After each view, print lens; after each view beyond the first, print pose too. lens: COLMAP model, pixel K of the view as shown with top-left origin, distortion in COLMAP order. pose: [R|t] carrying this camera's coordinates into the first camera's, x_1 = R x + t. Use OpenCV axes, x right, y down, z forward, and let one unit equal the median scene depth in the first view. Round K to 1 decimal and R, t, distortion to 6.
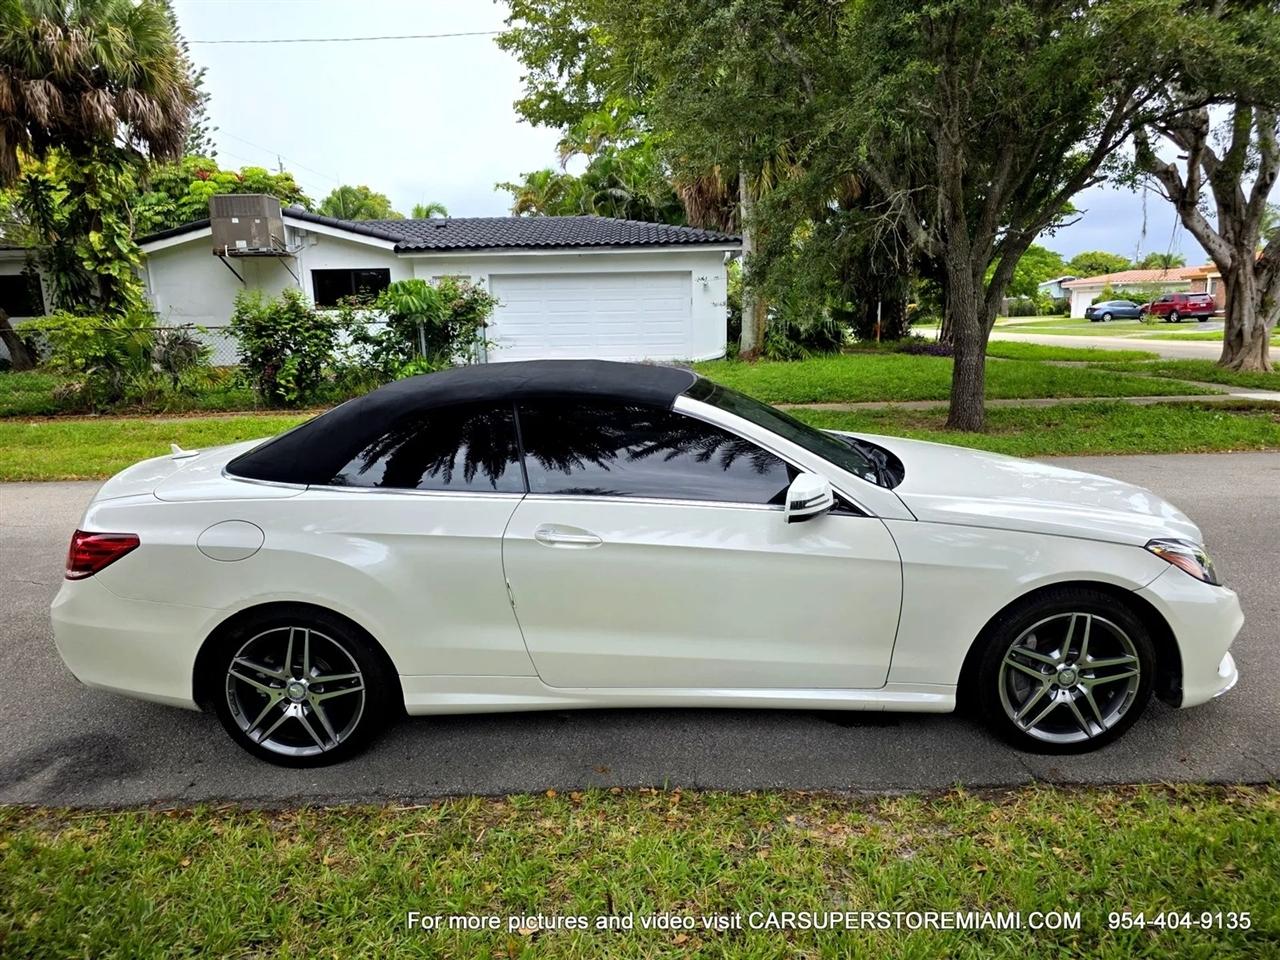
lens RADIAL K [[873.1, 0, 643.7], [0, 873.1, 483.0], [0, 0, 1]] dist [0.041095, -0.037970]
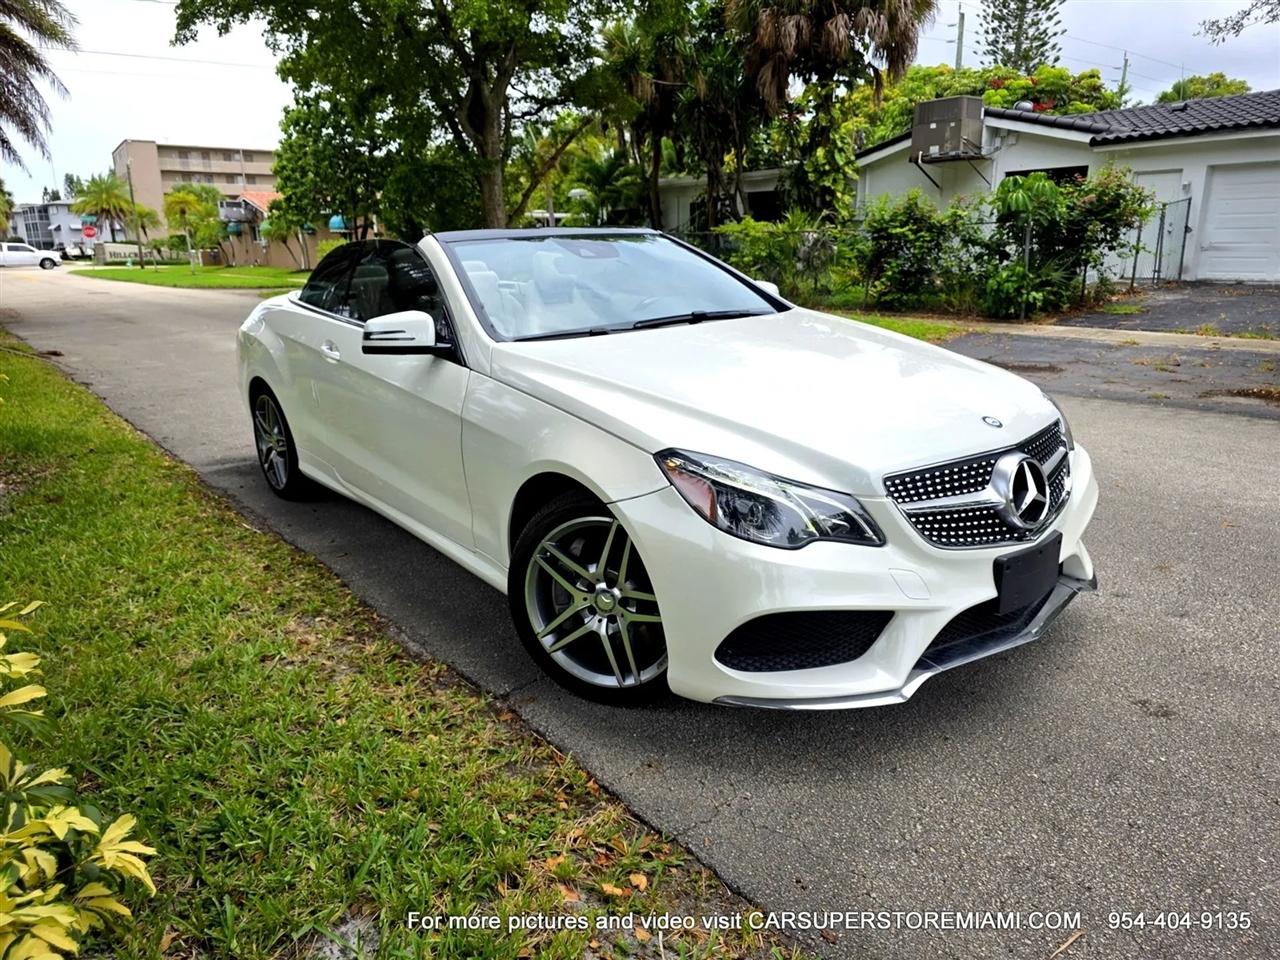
lens RADIAL K [[873.1, 0, 639.9], [0, 873.1, 490.4], [0, 0, 1]] dist [0.041095, -0.037970]
pose [[0.628531, 0.220430, -0.745895, 0.183276], [-0.148802, 0.975365, 0.162855, -0.001771], [0.763418, 0.008632, 0.645847, 0.089332]]
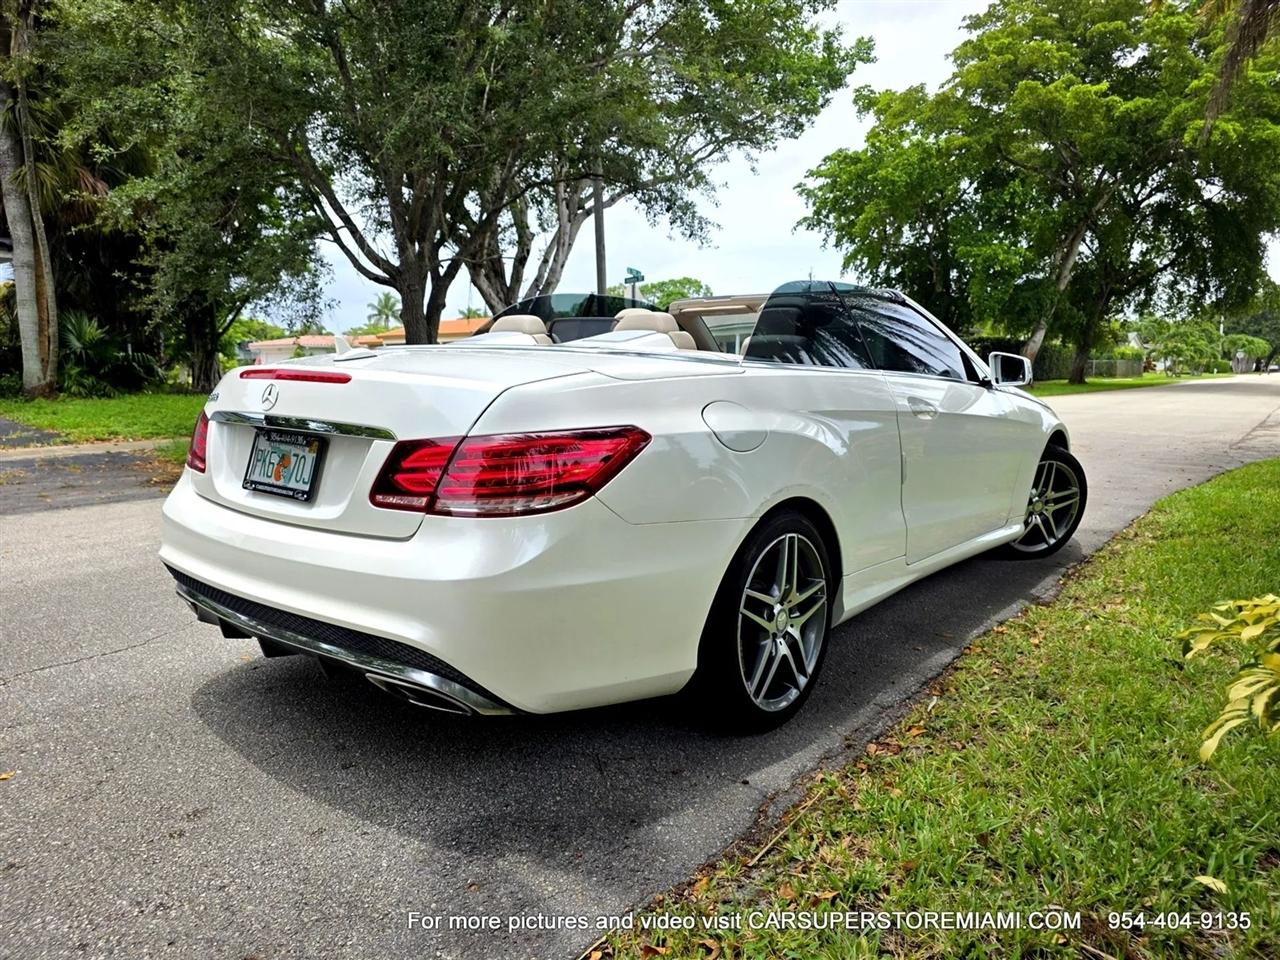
lens RADIAL K [[873.1, 0, 642.5], [0, 873.1, 479.3], [0, 0, 1]] dist [0.041095, -0.037970]
pose [[0.625015, -0.074653, 0.777035, -0.182693], [0.135534, 0.990676, -0.013839, 0.018363], [-0.768757, 0.113964, 0.629306, 0.103014]]
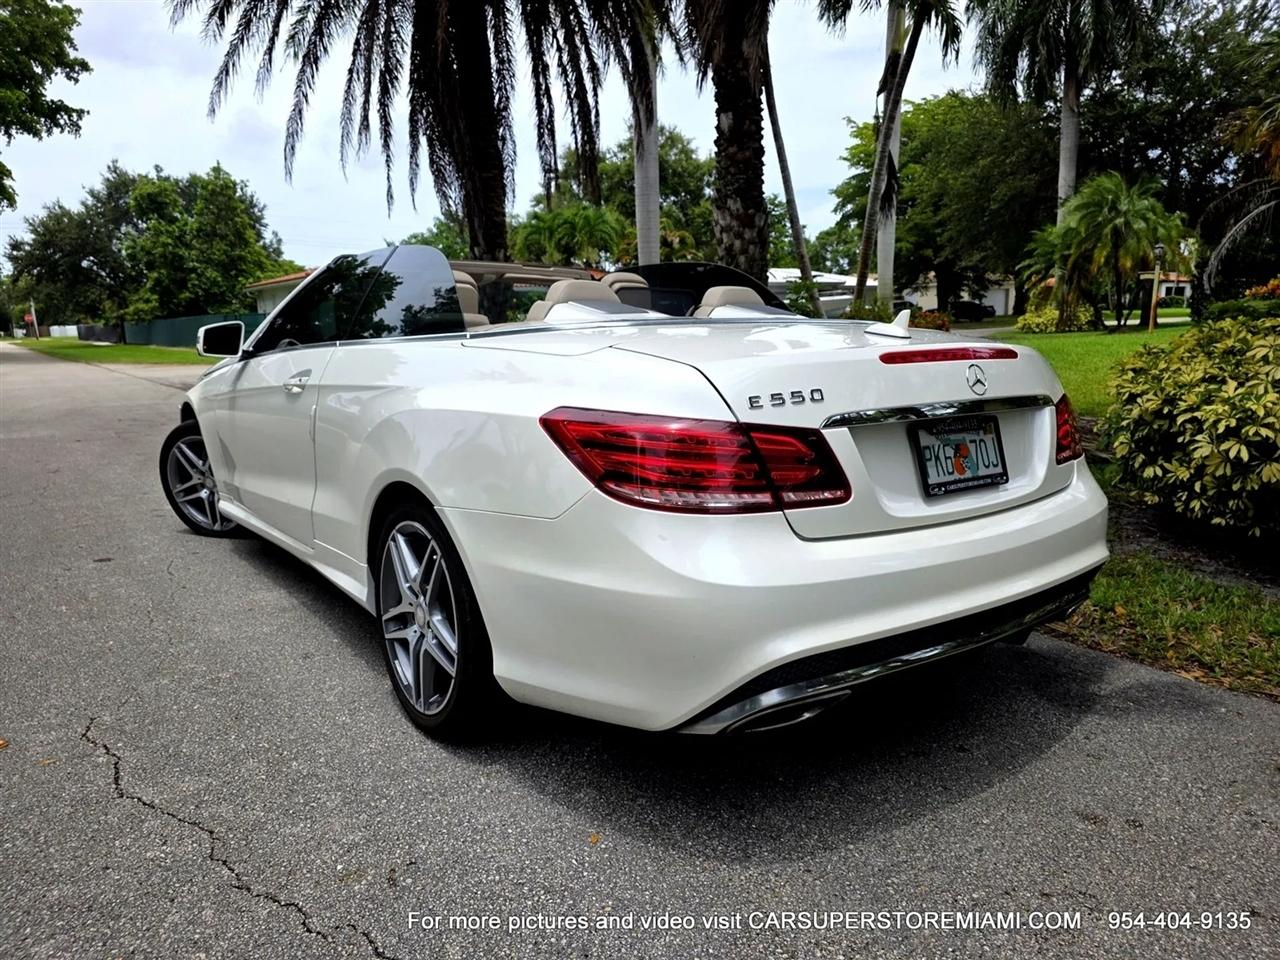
lens RADIAL K [[873.1, 0, 645.6], [0, 873.1, 481.4], [0, 0, 1]] dist [0.041095, -0.037970]
pose [[-0.595275, -0.108914, 0.796106, -0.182440], [0.190933, 0.943221, 0.271807, -0.024781], [-0.780508, 0.313803, -0.540681, 0.302204]]
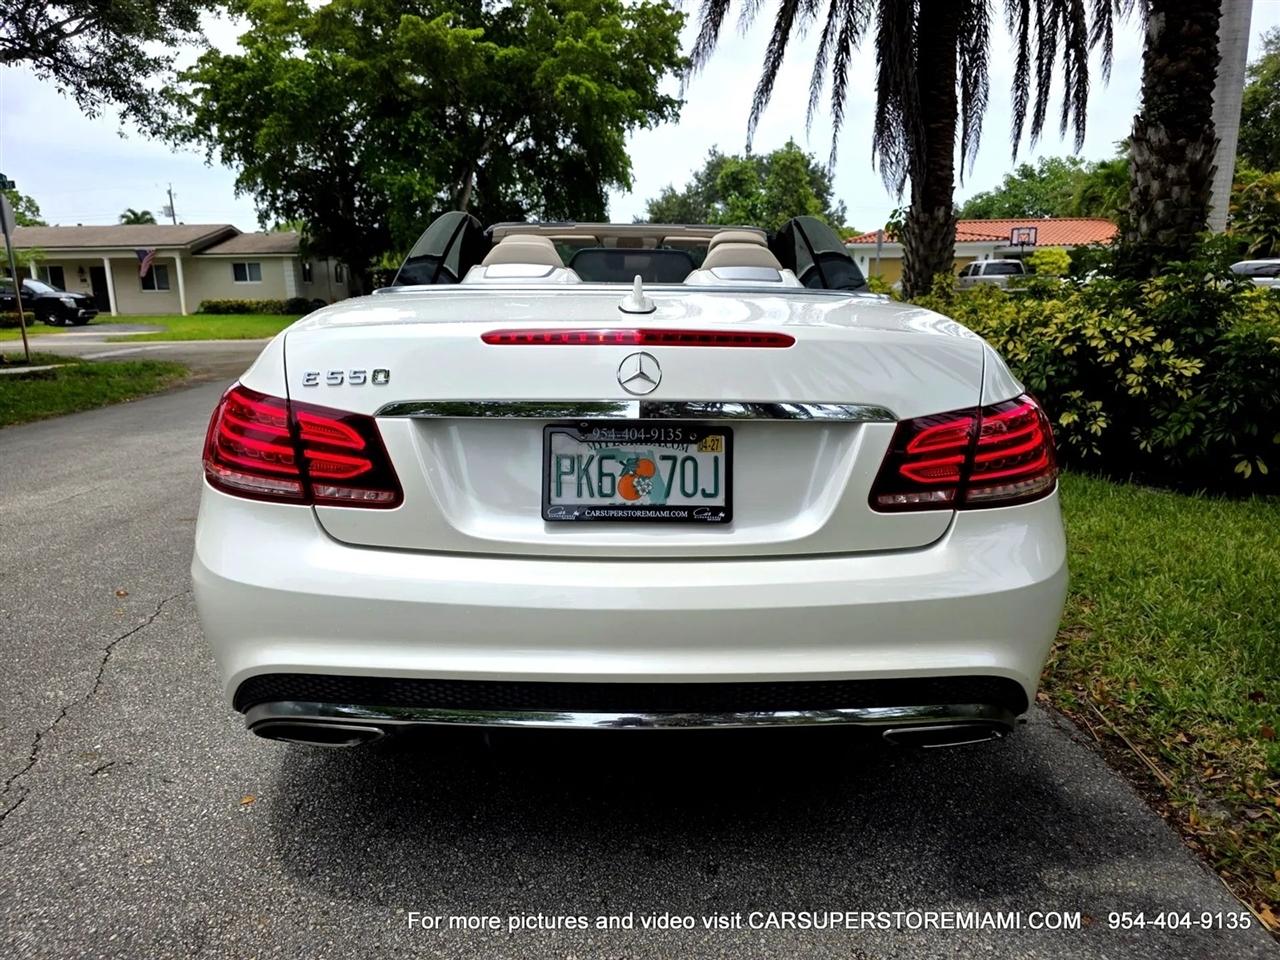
lens RADIAL K [[873.1, 0, 640.9], [0, 873.1, 480.5], [0, 0, 1]] dist [0.041095, -0.037970]
pose [[-0.008368, -0.183348, 0.983013, -0.197327], [0.205817, 0.961683, 0.181121, -0.005303], [-0.978555, 0.203836, 0.029689, 0.212173]]
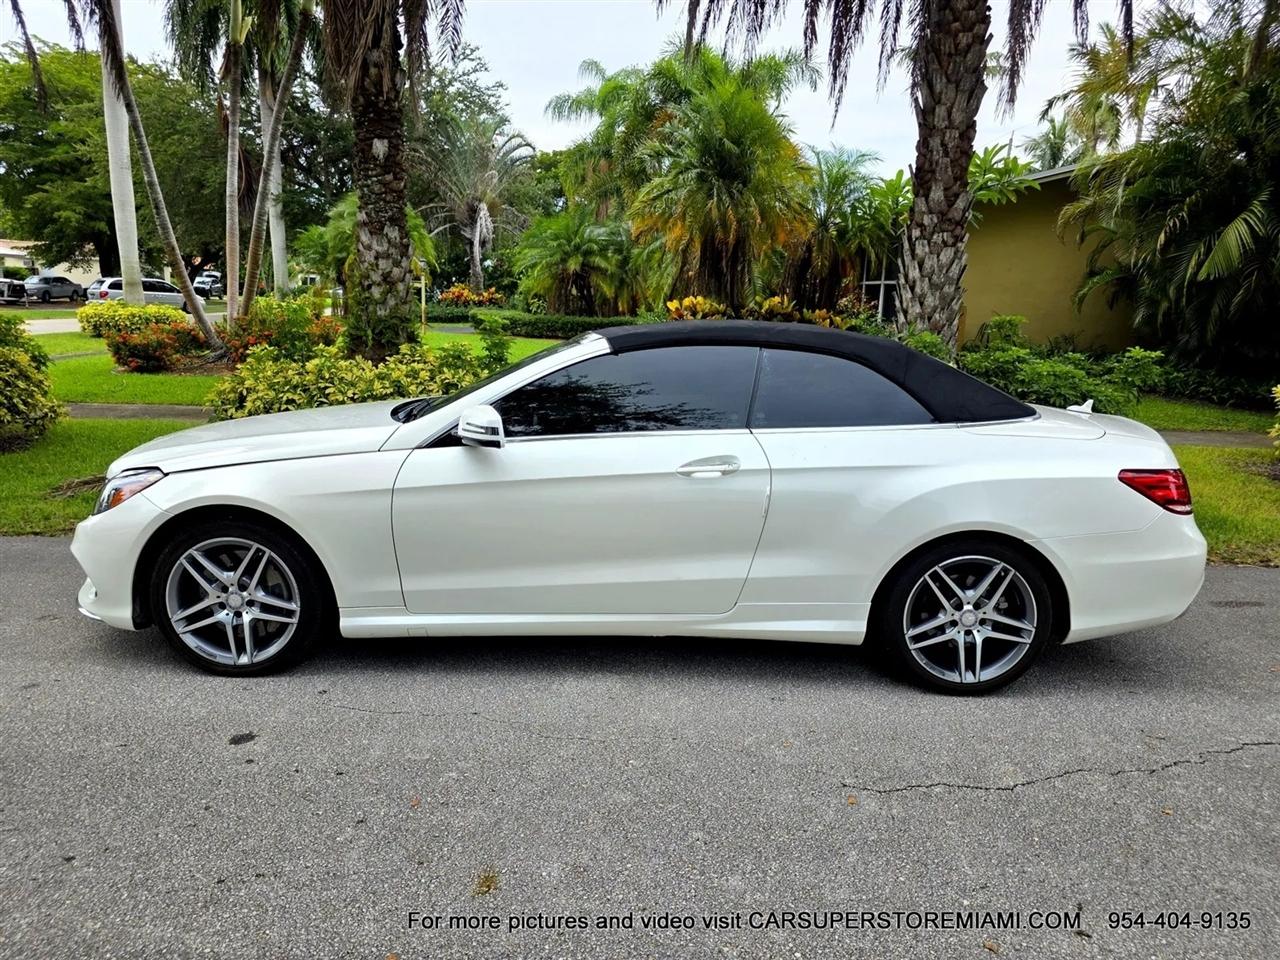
lens RADIAL K [[873.1, 0, 647.1], [0, 873.1, 477.3], [0, 0, 1]] dist [0.041095, -0.037970]
pose [[-0.999966, -0.003649, -0.007339, -0.000135], [-0.006181, 0.923825, 0.382766, -0.075167], [0.005383, 0.382798, -0.923816, 0.421533]]
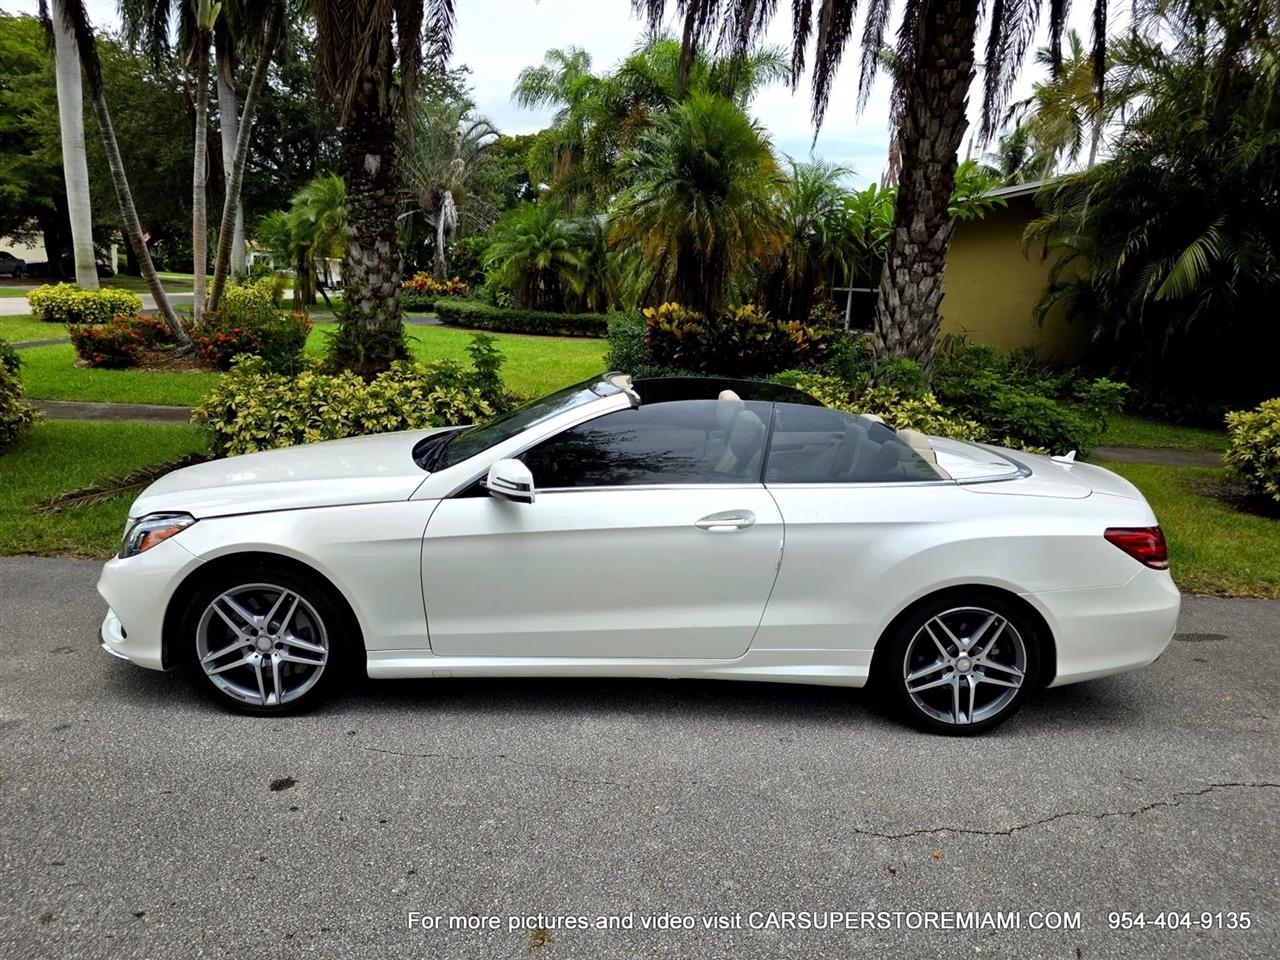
lens RADIAL K [[873.1, 0, 643.7], [0, 873.1, 484.7], [0, 0, 1]] dist [0.041095, -0.037970]
pose [[-0.998331, -0.018802, -0.054606, 0.013715], [-0.039272, 0.914277, 0.403181, -0.090752], [0.042344, 0.404653, -0.913490, 0.423429]]
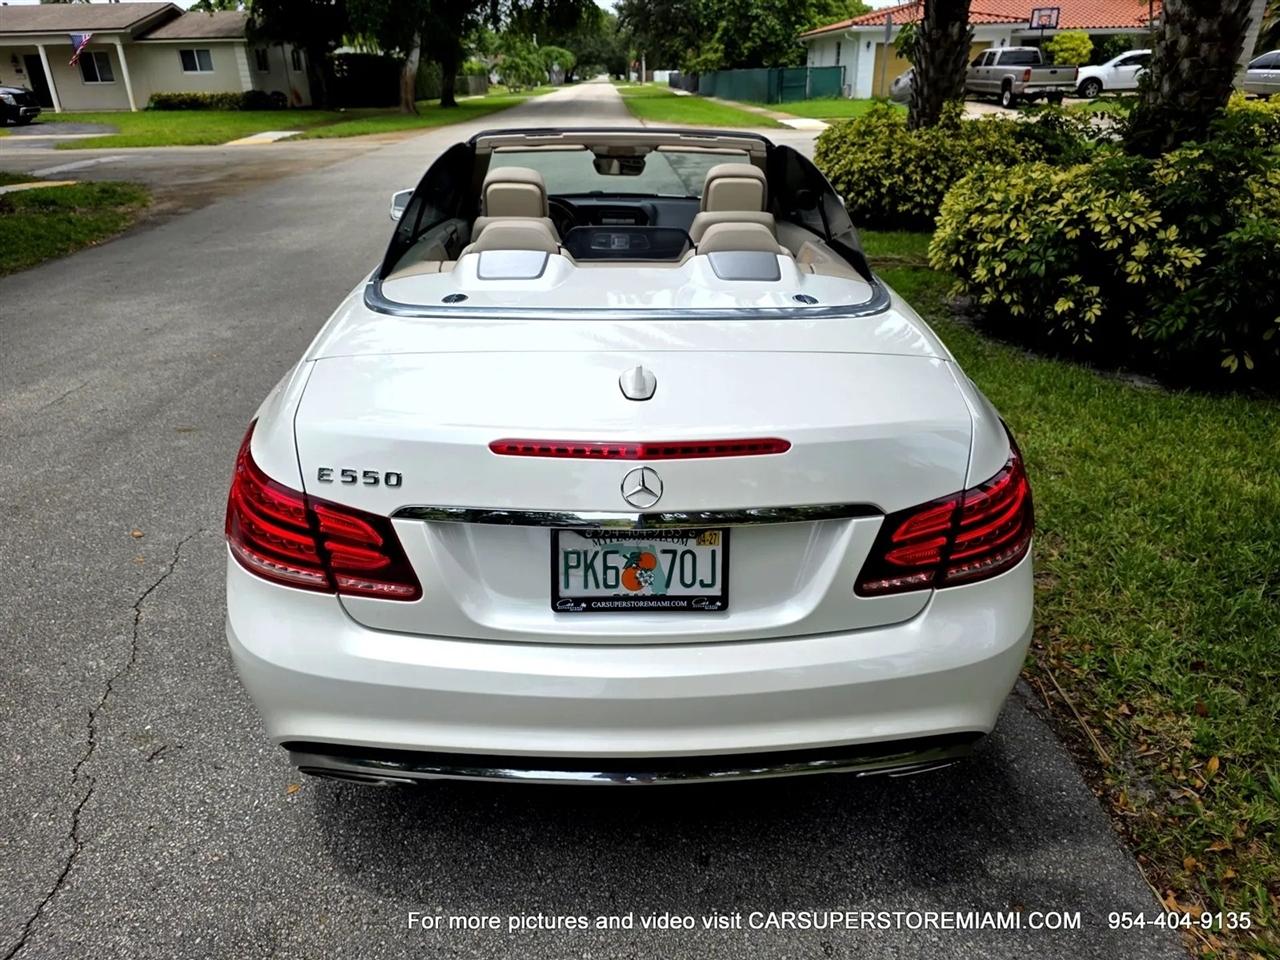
lens RADIAL K [[873.1, 0, 641.4], [0, 873.1, 488.0], [0, 0, 1]] dist [0.041095, -0.037970]
pose [[-0.023401, -0.404827, 0.914094, -0.193789], [0.207204, 0.892526, 0.400580, -0.031850], [-0.978018, 0.198778, 0.062995, 0.207789]]
